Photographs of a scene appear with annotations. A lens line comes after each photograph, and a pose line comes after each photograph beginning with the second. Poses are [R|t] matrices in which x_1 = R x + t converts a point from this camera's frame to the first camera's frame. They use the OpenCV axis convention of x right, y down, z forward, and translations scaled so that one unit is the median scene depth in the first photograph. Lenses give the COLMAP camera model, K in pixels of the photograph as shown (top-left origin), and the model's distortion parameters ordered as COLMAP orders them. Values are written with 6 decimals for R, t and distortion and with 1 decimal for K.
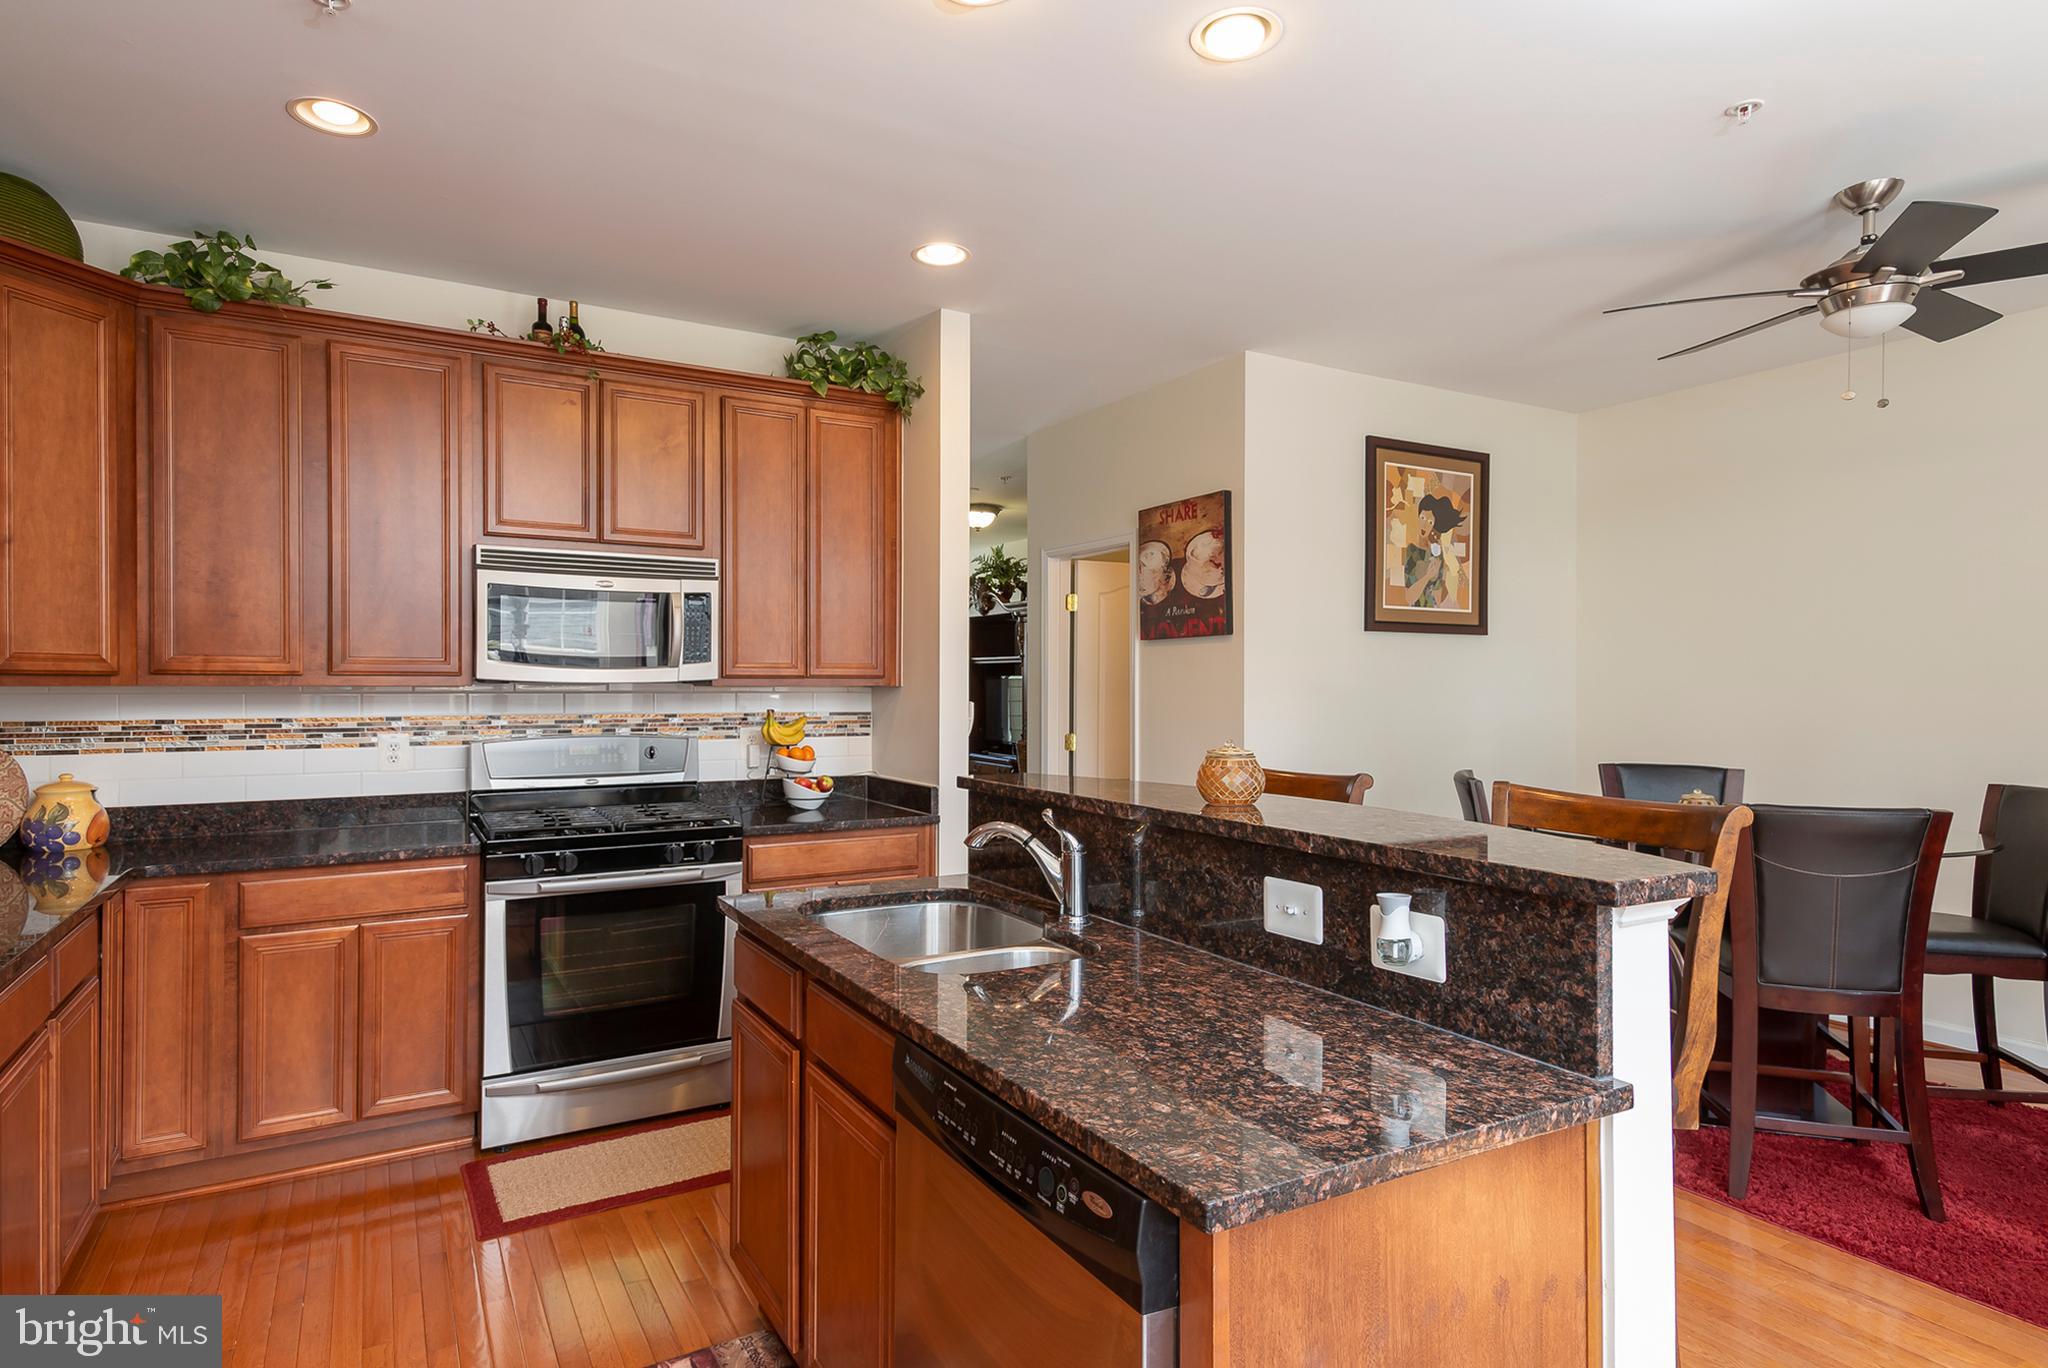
lens RADIAL K [[1074.5, 0, 1022.6], [0, 1074.5, 696.1], [0, 0, 1]] dist [0.000819, 0.000531]
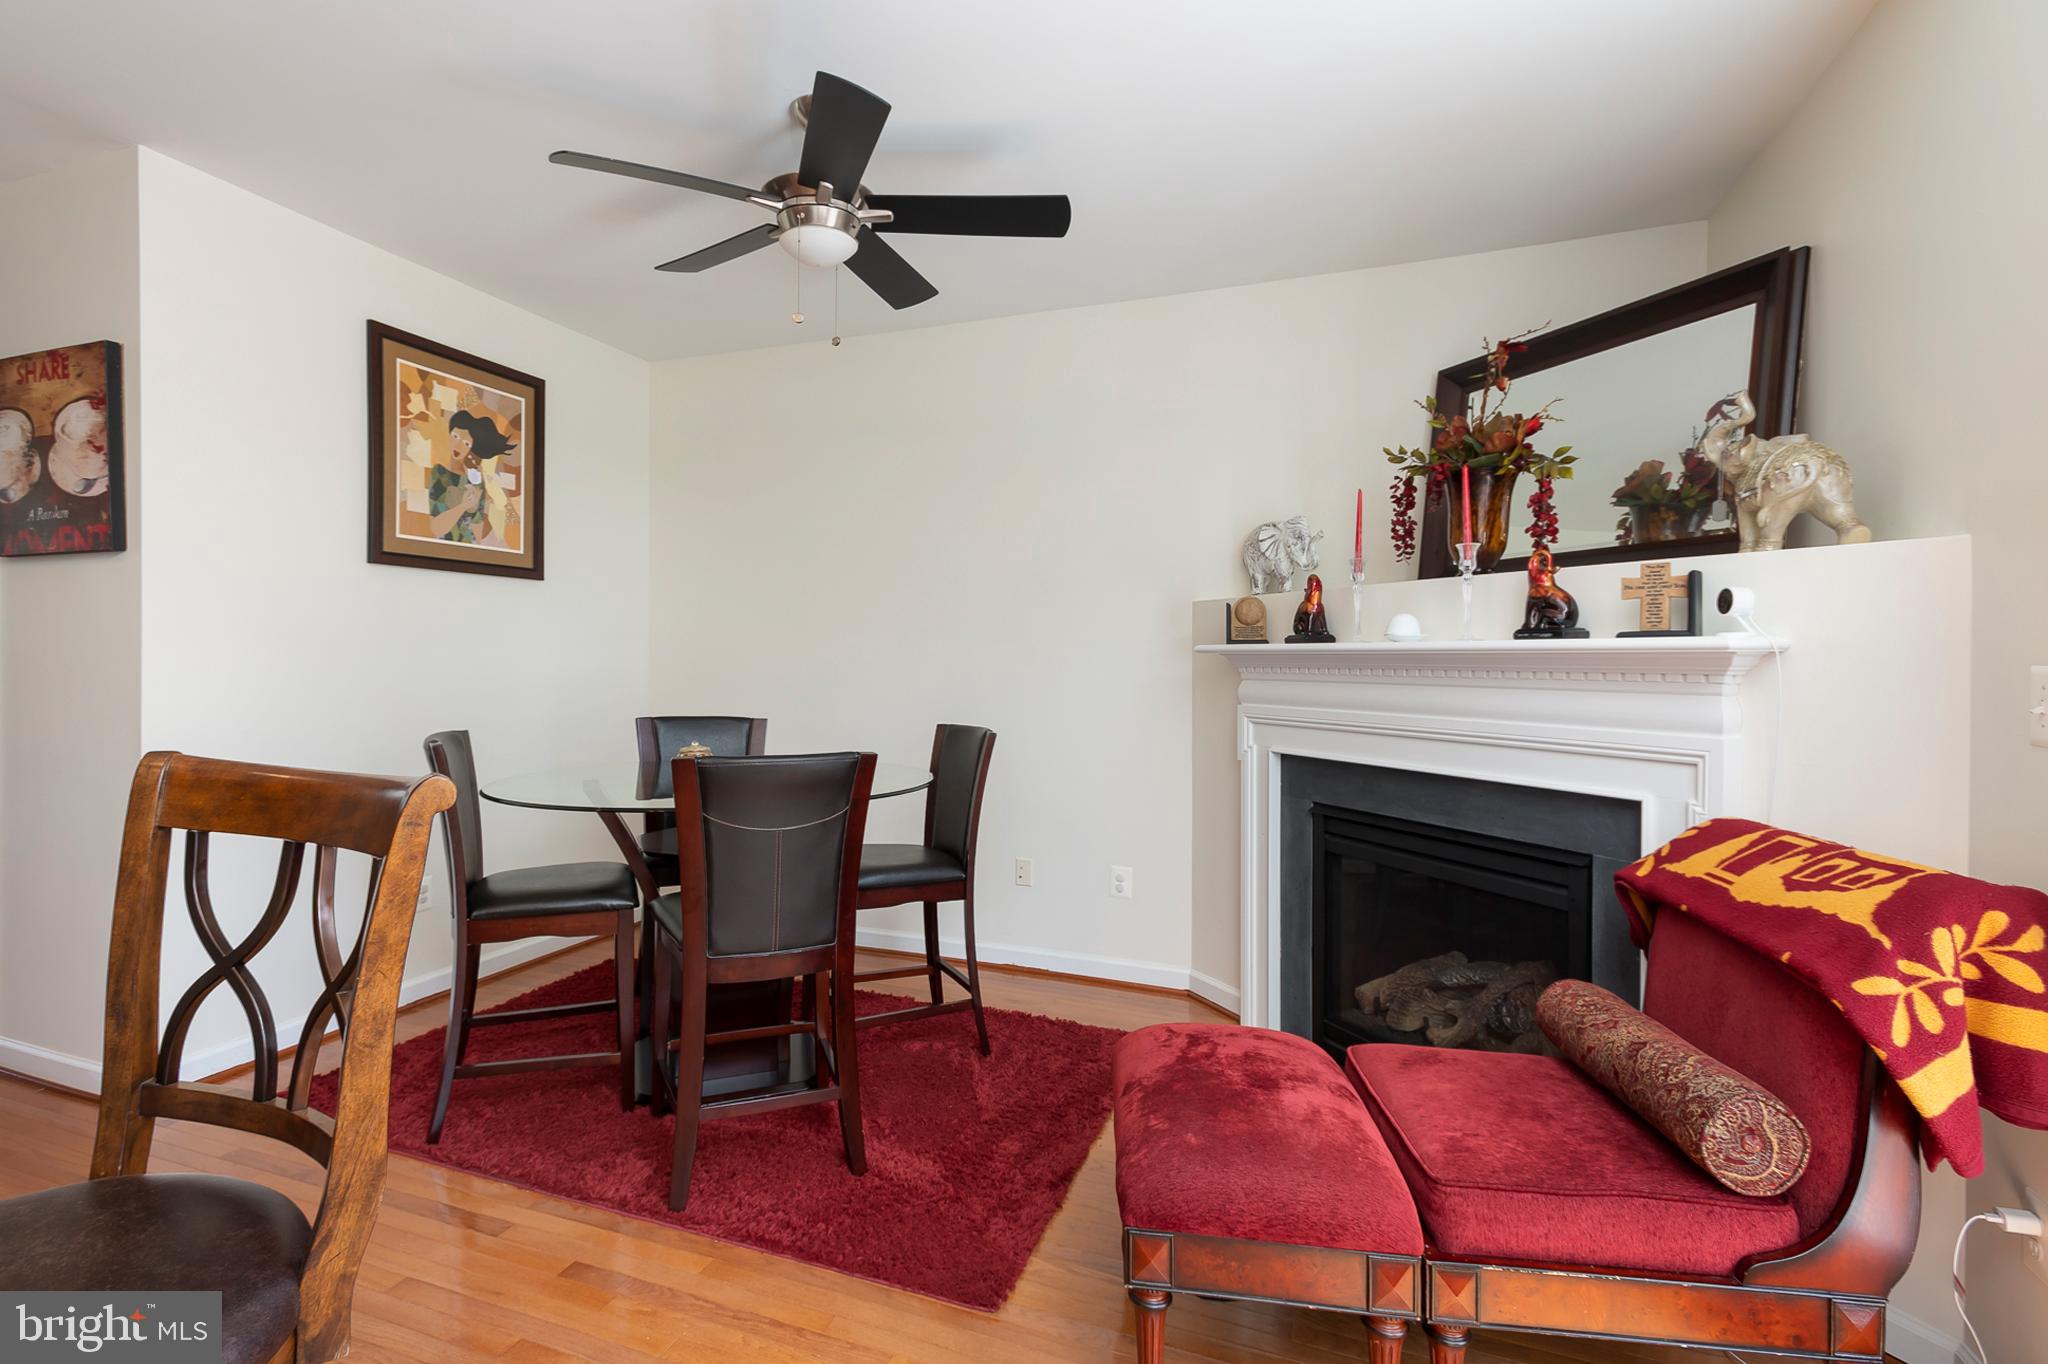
lens RADIAL K [[964.2, 0, 1024.0], [0, 964.2, 682.0], [0, 0, 1]] dist [0.003516, 0.000689]
pose [[0.731530, -0.009098, 0.681748, 0.182665], [-0.004900, 0.999815, 0.018601, 0.012847], [-0.681791, -0.016948, 0.731351, 0.131794]]
